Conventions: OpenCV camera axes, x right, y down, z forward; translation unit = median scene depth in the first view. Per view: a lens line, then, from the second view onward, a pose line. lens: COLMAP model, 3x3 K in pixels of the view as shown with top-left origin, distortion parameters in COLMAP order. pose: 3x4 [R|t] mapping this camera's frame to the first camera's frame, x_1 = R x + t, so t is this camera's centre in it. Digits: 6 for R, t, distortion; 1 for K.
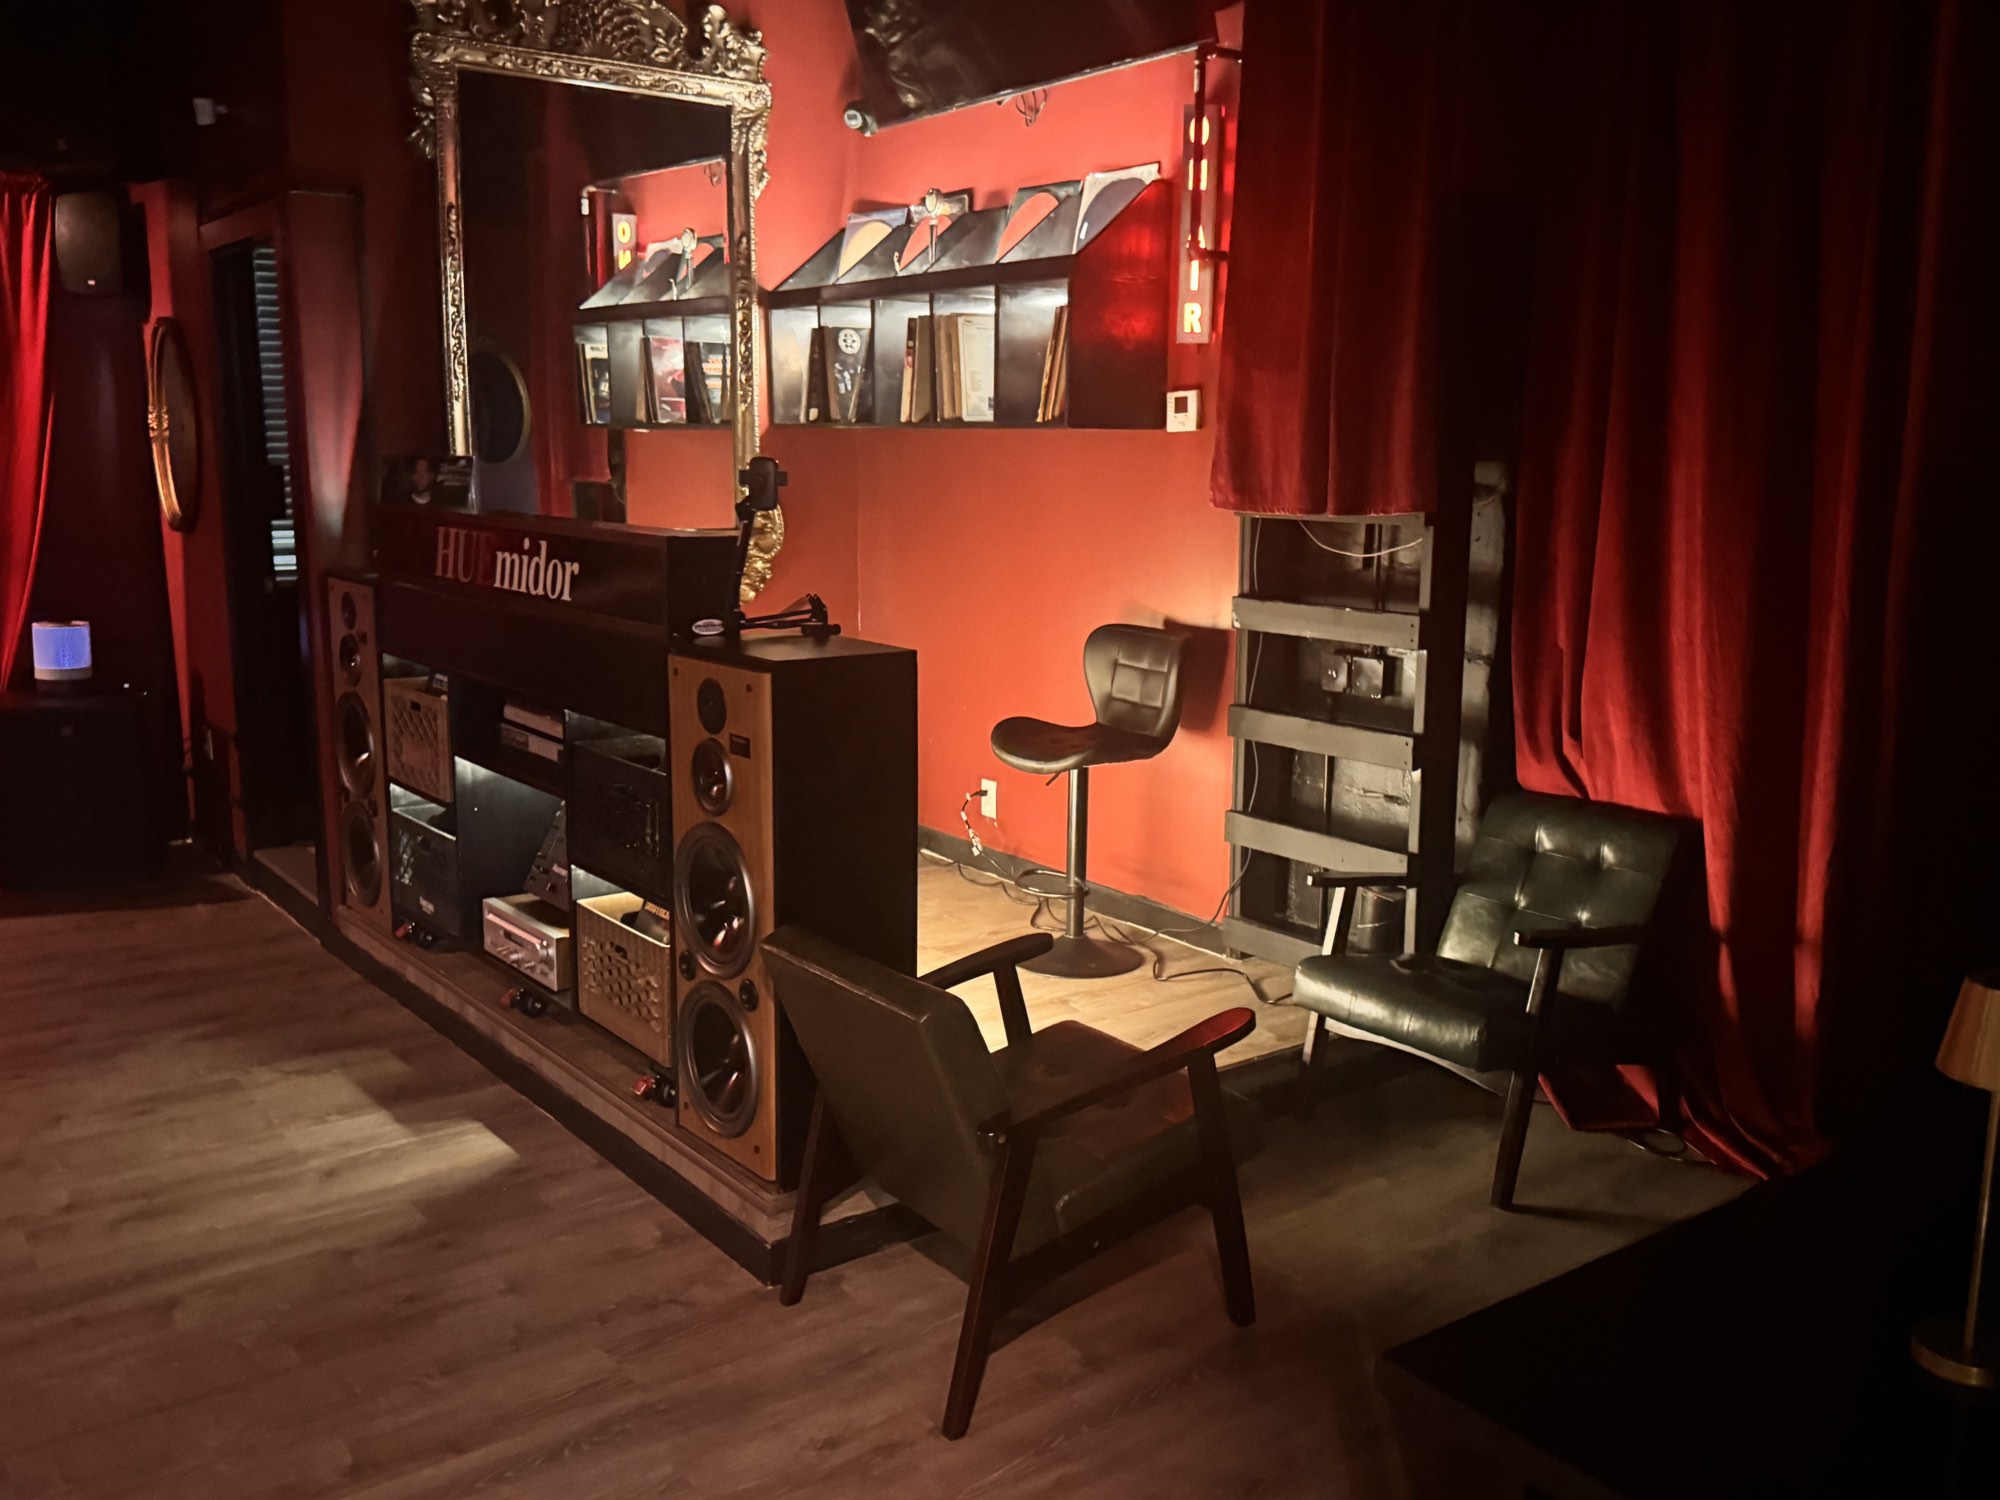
lens RADIAL K [[1747.1, 0, 1000.0], [0, 1747.1, 750.0], [0, 0, 1]] dist [0.084433, -0.109287]
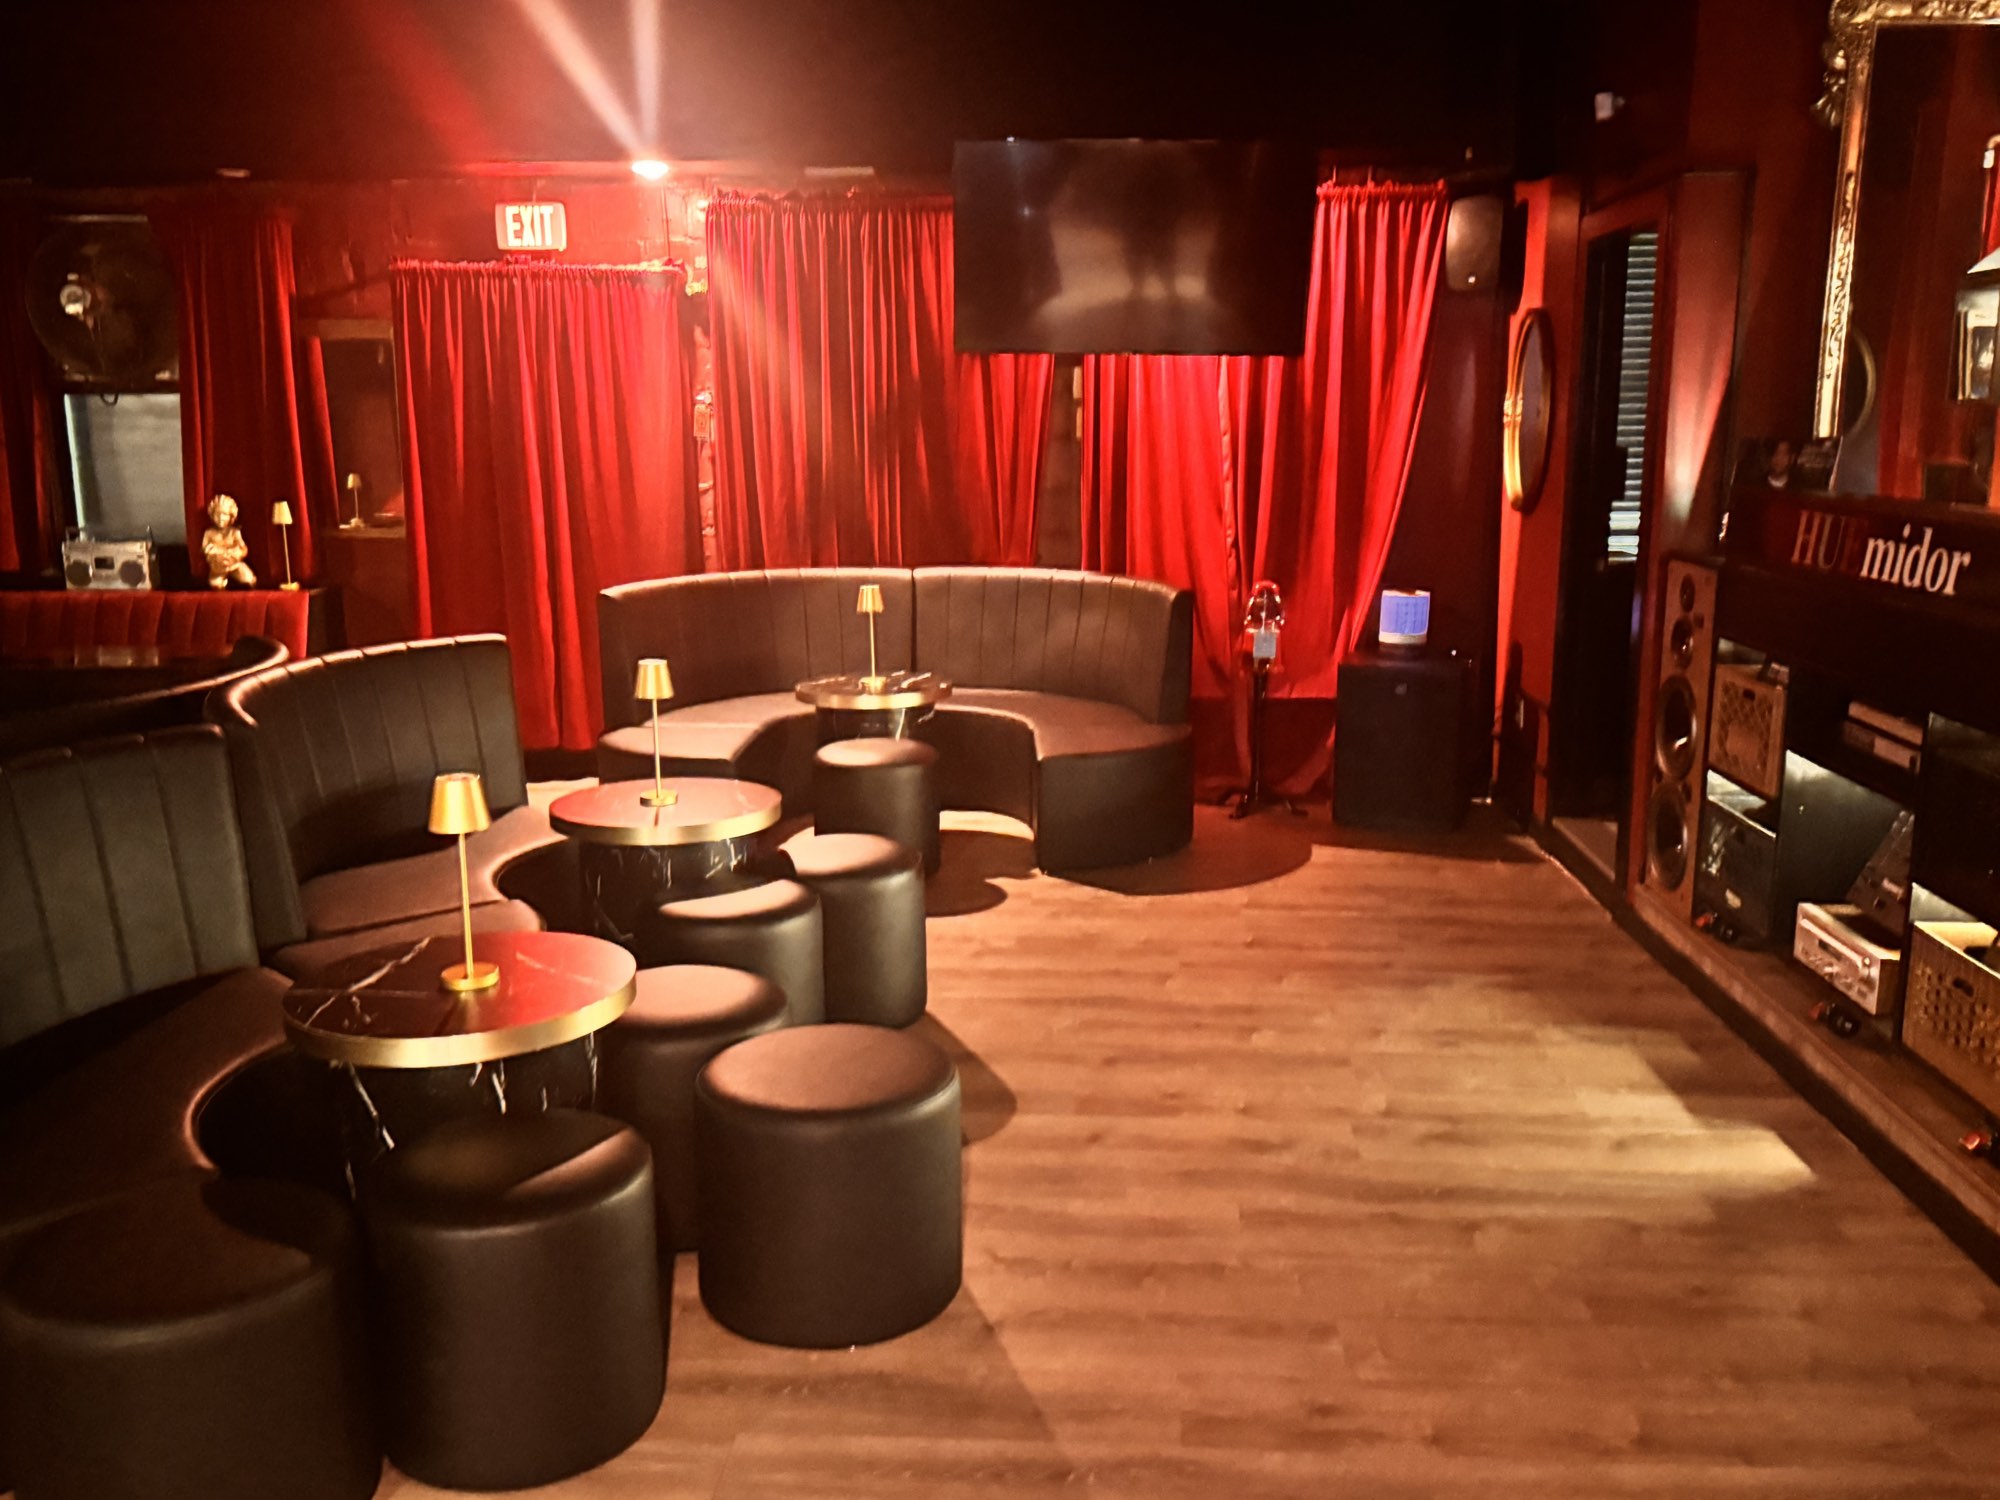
lens RADIAL K [[1747.1, 0, 1000.0], [0, 1747.1, 750.0], [0, 0, 1]] dist [0.084433, -0.109287]
pose [[0.768279, 0.111509, -0.630328, -0.031404], [-0.105240, 0.993314, 0.047452, 0.002502], [0.631405, 0.029879, 0.774878, -0.017326]]
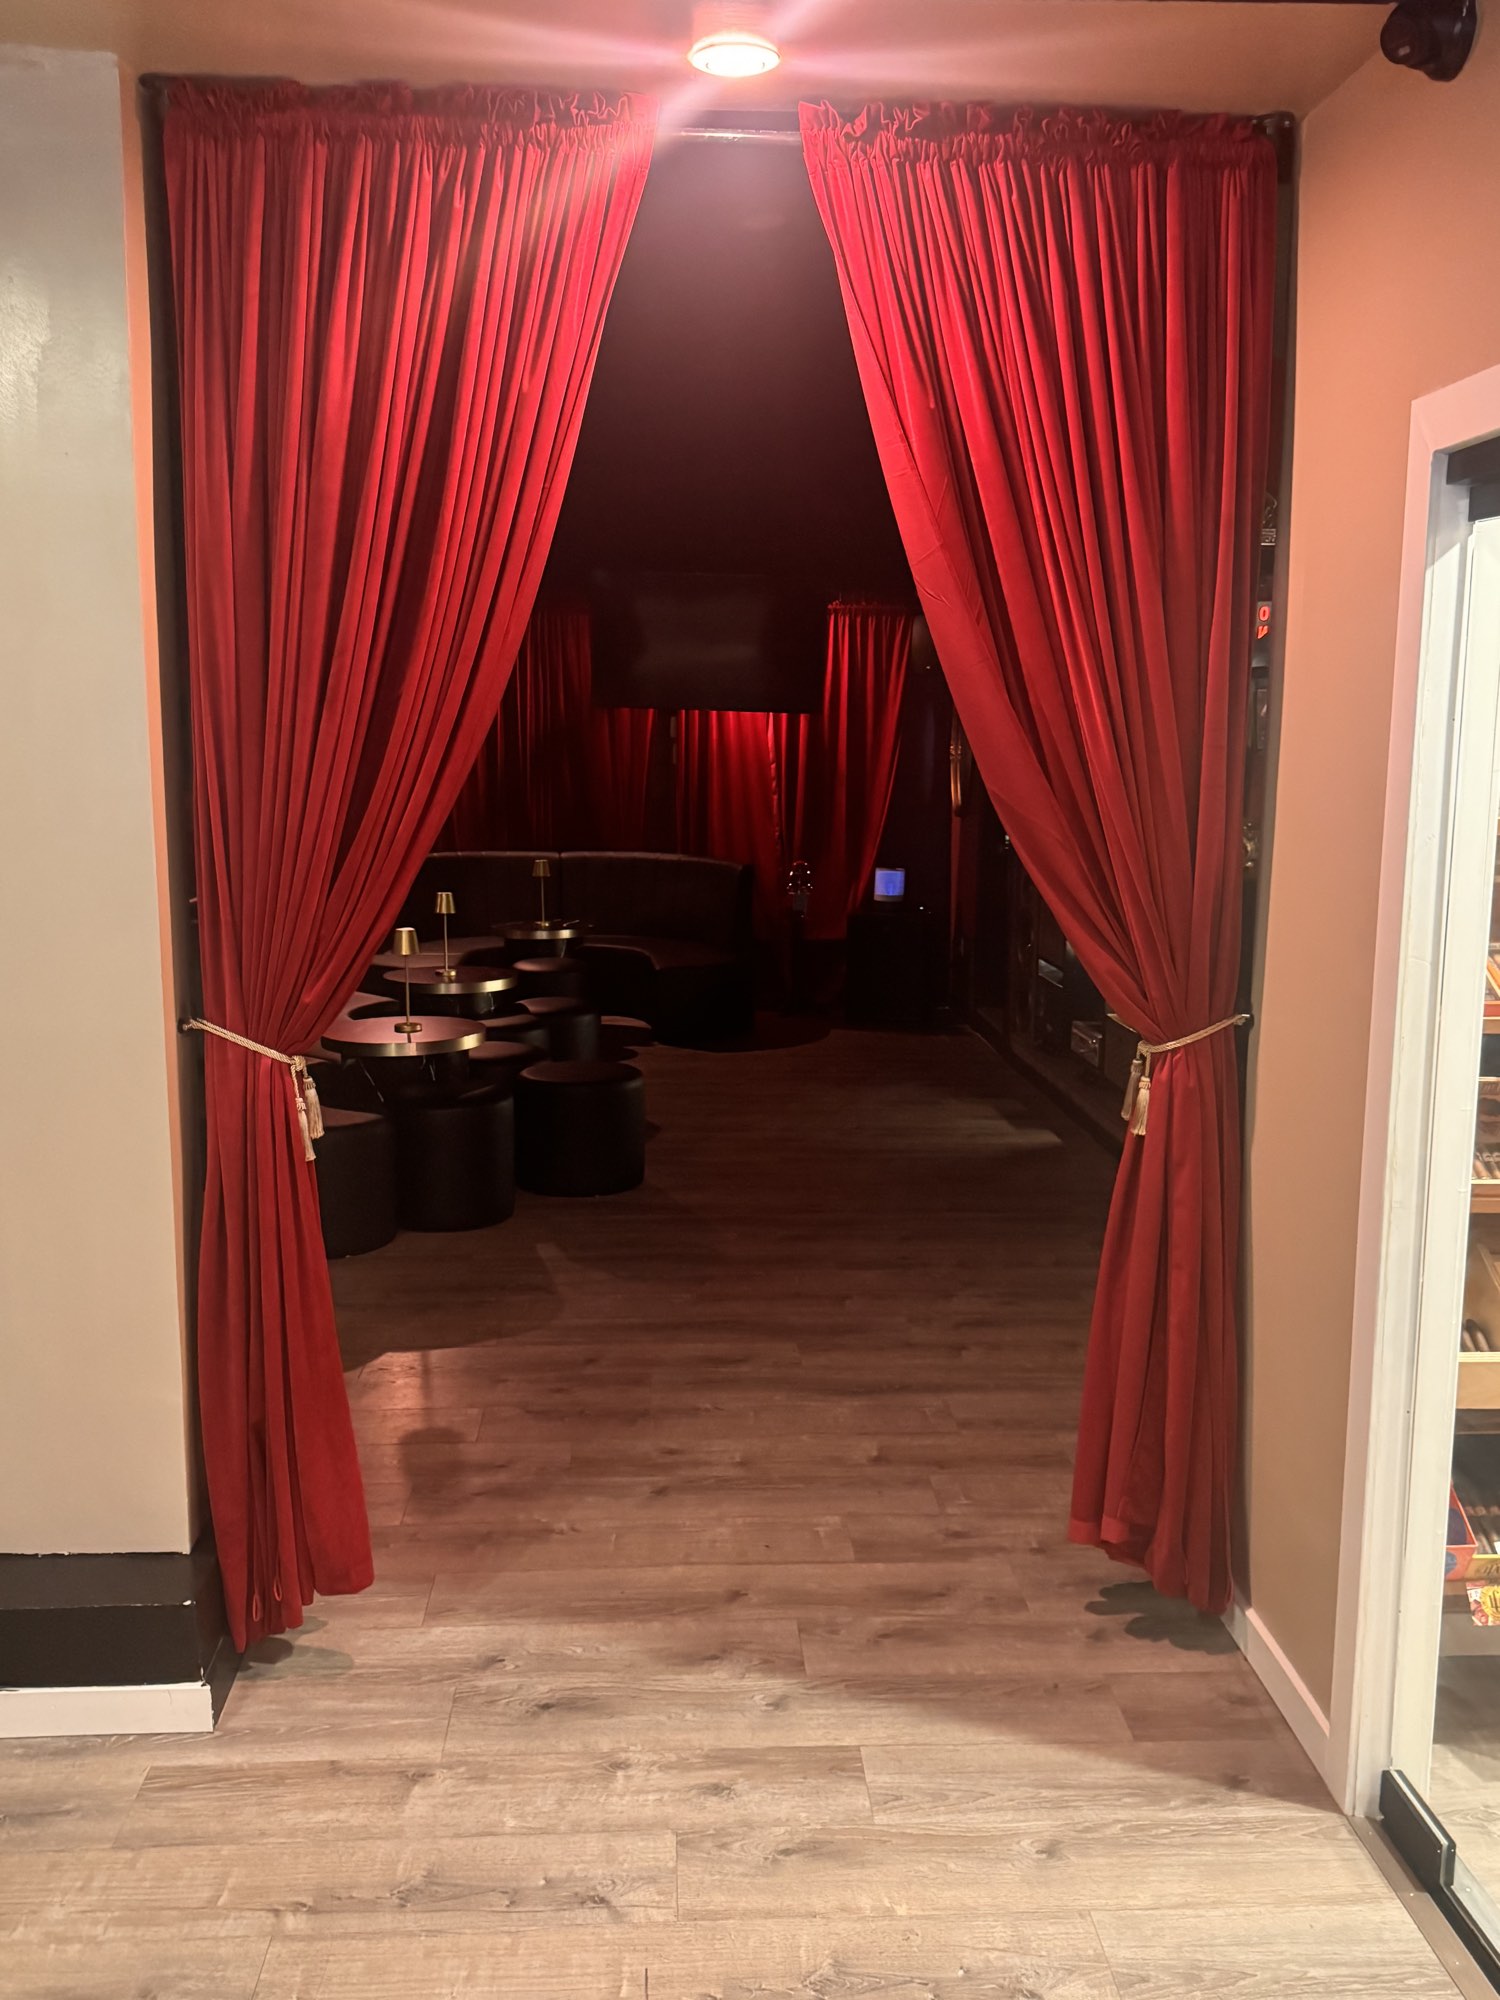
lens RADIAL K [[1747.1, 0, 750.0], [0, 1747.1, 1000.0], [0, 0, 1]] dist [0.084433, -0.109287]
pose [[0.832571, 0.085319, -0.547308, 0.406637], [-0.102403, 0.994743, -0.000708, 0.099219], [0.544370, 0.056636, 0.836931, -0.670096]]
